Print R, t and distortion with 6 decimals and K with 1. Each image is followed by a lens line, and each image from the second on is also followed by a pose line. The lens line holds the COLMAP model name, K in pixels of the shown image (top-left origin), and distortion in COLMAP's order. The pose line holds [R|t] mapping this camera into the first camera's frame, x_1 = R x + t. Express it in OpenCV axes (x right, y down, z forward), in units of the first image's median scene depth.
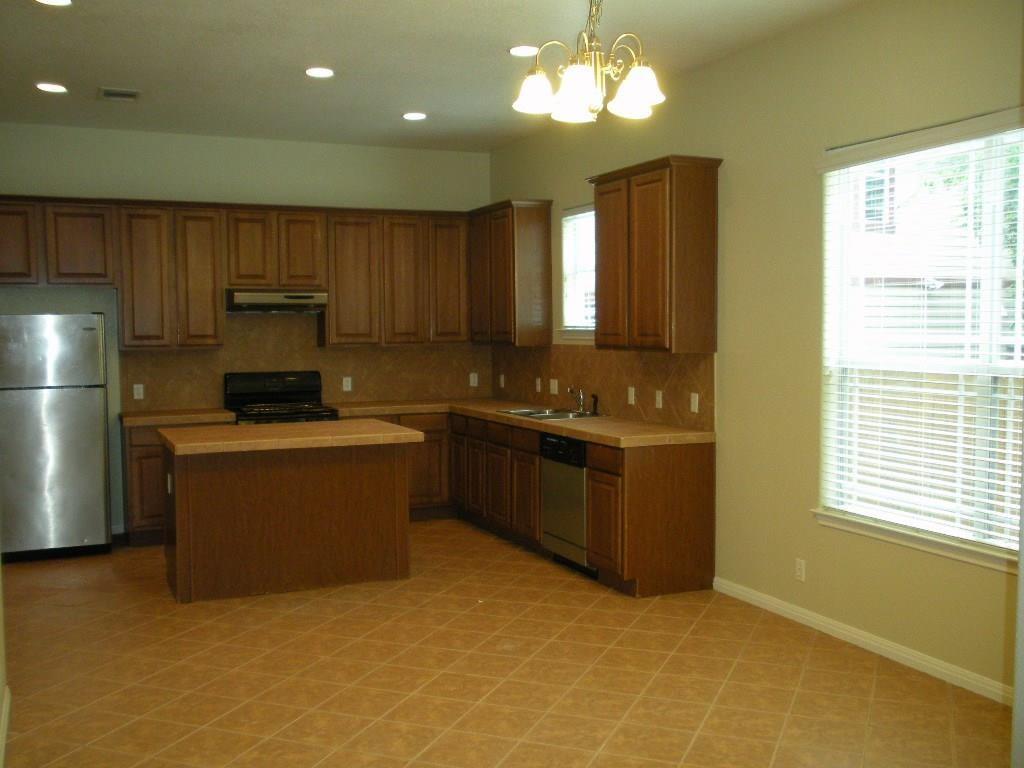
lens RADIAL K [[1049.7, 0, 512.1], [0, 1049.7, 389.4], [0, 0, 1]] dist [-0.005436, 0.034290]
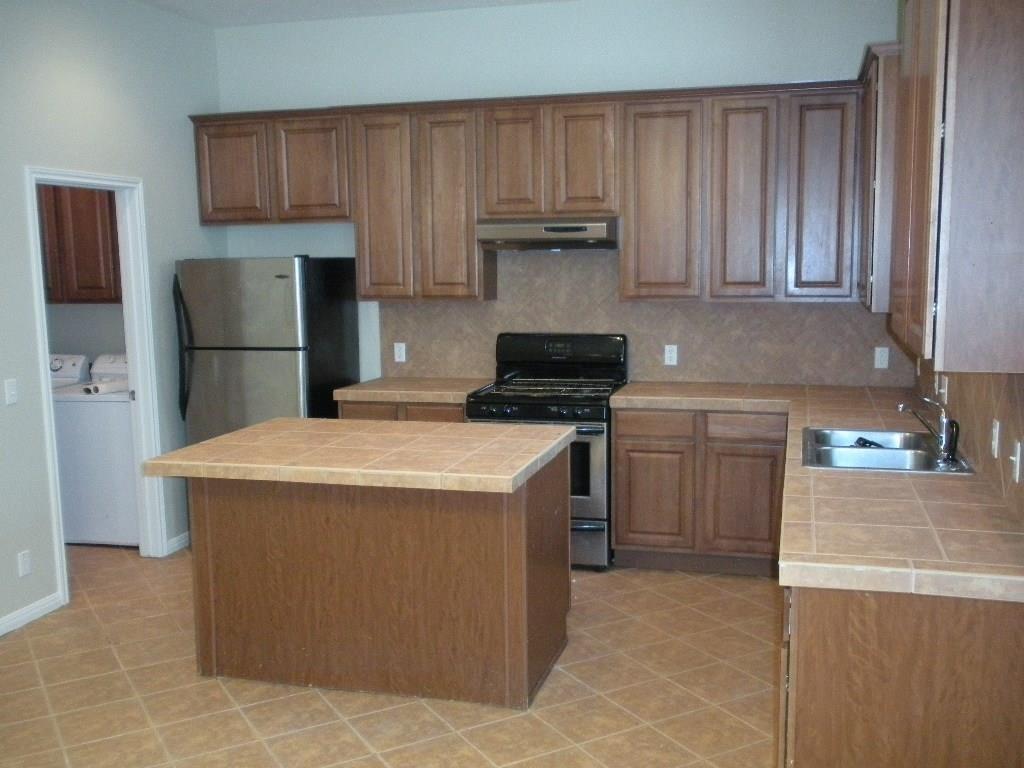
lens RADIAL K [[1049.7, 0, 512.1], [0, 1049.7, 389.4], [0, 0, 1]] dist [-0.005436, 0.034290]
pose [[0.781267, 0.080371, -0.619001, 0.198092], [-0.032667, 0.995581, 0.088036, -0.041787], [0.623342, -0.048559, 0.780440, 0.426649]]
